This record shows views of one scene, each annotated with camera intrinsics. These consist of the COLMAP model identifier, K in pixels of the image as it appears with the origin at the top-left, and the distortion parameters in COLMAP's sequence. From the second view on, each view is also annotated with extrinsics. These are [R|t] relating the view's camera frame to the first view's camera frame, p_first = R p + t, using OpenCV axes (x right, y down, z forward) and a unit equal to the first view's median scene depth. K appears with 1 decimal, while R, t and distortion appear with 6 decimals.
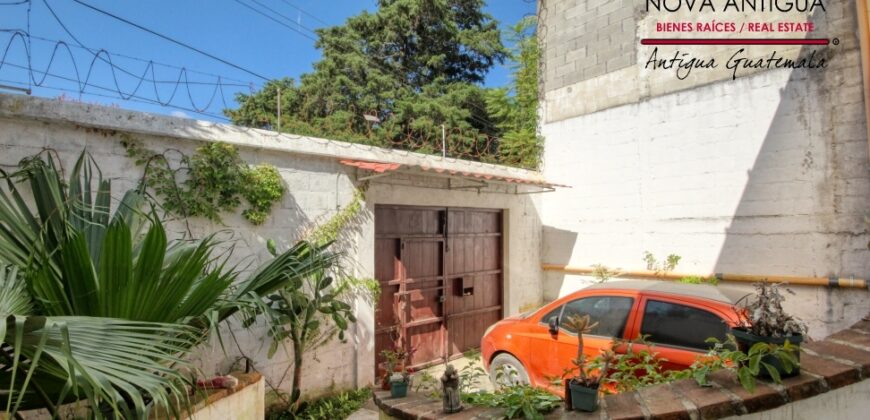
lens RADIAL K [[402.0, 0, 439.6], [0, 402.0, 215.2], [0, 0, 1]] dist [0.010444, -0.009596]
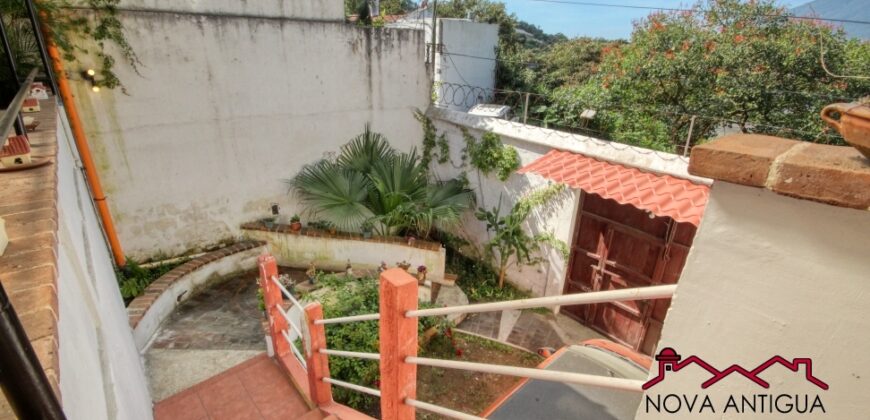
lens RADIAL K [[402.0, 0, 443.3], [0, 402.0, 210.1], [0, 0, 1]] dist [0.010444, -0.009596]
pose [[-0.004953, 0.388117, -0.921597, 0.804482], [-0.001955, 0.921603, 0.388130, -0.358215], [0.999986, 0.003724, -0.003806, 0.513497]]
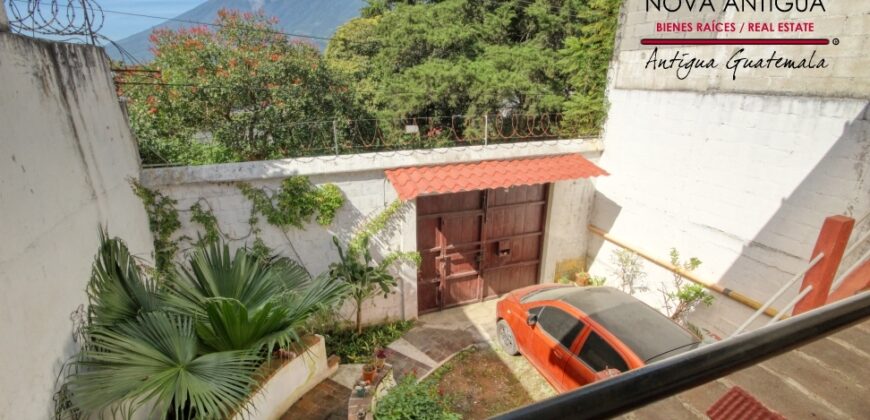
lens RADIAL K [[402.0, 0, 438.9], [0, 402.0, 213.2], [0, 0, 1]] dist [0.010444, -0.009596]
pose [[0.939839, 0.123044, -0.318691, 0.266594], [0.001416, 0.931473, 0.363809, -0.373050], [0.341616, -0.342372, 0.875260, -0.086047]]
